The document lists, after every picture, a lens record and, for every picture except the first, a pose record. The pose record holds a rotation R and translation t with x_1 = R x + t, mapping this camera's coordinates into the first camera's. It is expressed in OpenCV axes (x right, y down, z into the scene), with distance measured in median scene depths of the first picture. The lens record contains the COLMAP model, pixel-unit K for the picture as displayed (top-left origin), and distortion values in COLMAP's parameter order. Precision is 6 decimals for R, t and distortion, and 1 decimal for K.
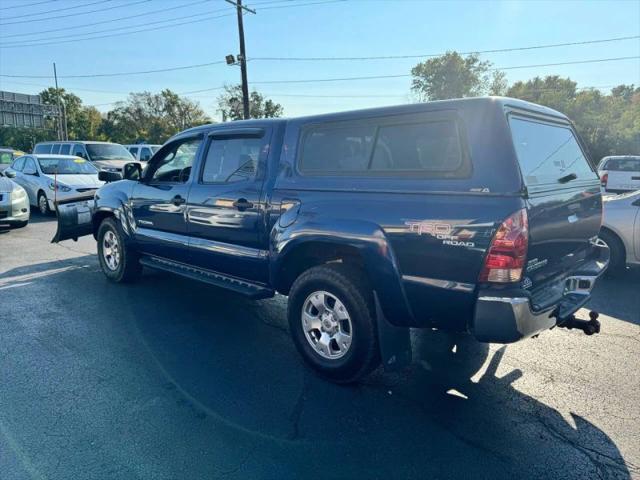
lens RADIAL K [[444.0, 0, 316.0], [0, 444.0, 246.4], [0, 0, 1]] dist [0.056176, -0.059813]
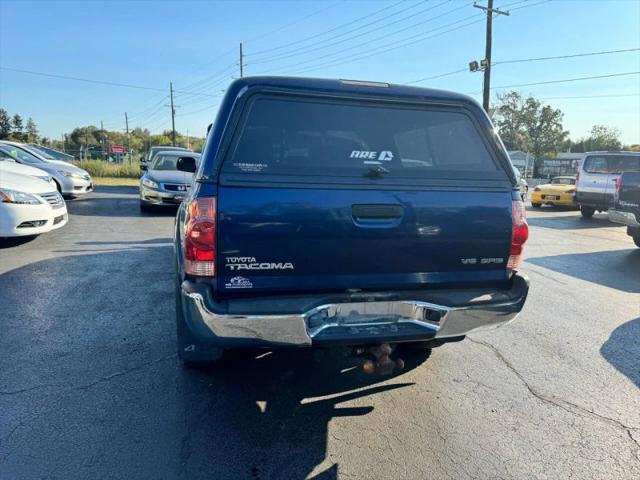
lens RADIAL K [[445.7, 0, 320.0], [0, 445.7, 240.0], [0, 0, 1]] dist [0.054729, -0.063009]
pose [[0.853479, 0.110475, -0.509282, 0.735699], [-0.128195, 0.991749, 0.000298, -0.016969], [0.505113, 0.065033, 0.860599, 0.223080]]
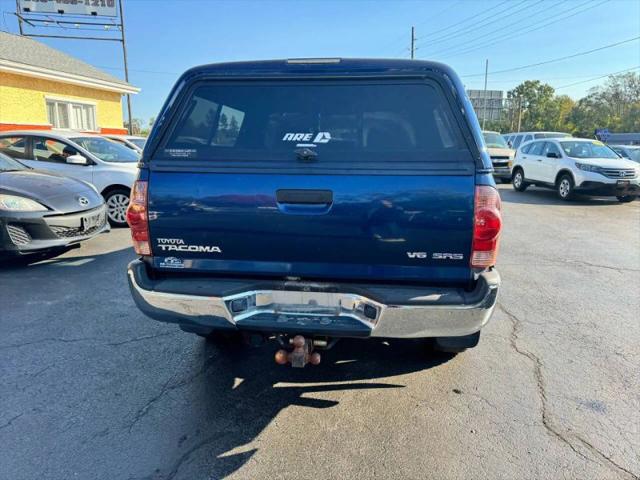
lens RADIAL K [[445.7, 0, 320.0], [0, 445.7, 240.0], [0, 0, 1]] dist [0.054729, -0.063009]
pose [[0.609765, 0.157375, -0.776801, 0.972429], [-0.151810, 0.985133, 0.080416, -0.062943], [0.777907, 0.068891, 0.624591, 0.457786]]
